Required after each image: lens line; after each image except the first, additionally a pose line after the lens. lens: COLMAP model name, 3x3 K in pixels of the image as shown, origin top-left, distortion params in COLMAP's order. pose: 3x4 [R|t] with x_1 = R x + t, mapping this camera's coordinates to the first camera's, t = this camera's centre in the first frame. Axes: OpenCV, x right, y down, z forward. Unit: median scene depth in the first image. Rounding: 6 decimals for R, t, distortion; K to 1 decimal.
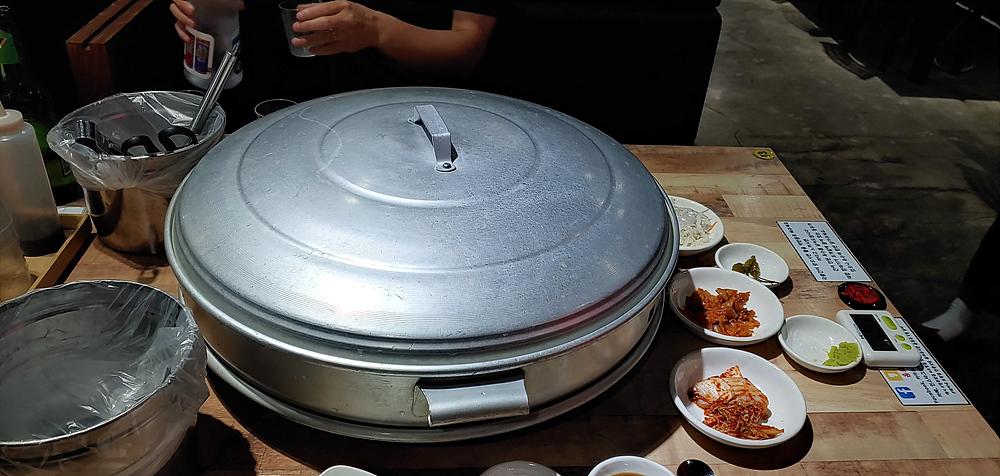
lens RADIAL K [[784.7, 0, 484.2], [0, 784.7, 237.2], [0, 0, 1]] dist [-0.060041, 0.068433]
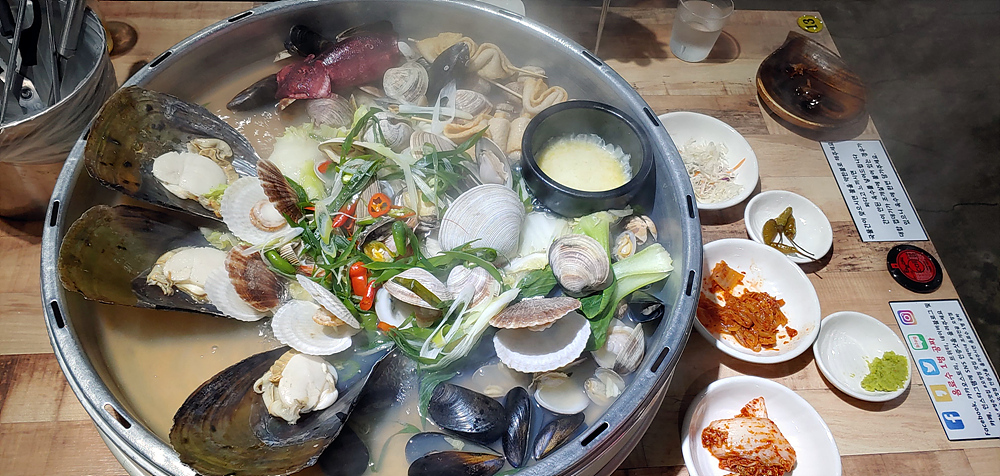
lens RADIAL K [[780.9, 0, 476.2], [0, 780.9, 241.6], [0, 0, 1]] dist [-0.068861, 0.076109]
pose [[0.999790, -0.001962, 0.020399, 0.001418], [-0.005743, 0.928698, 0.370793, -0.283422], [-0.019672, -0.370833, 0.928491, 0.287542]]
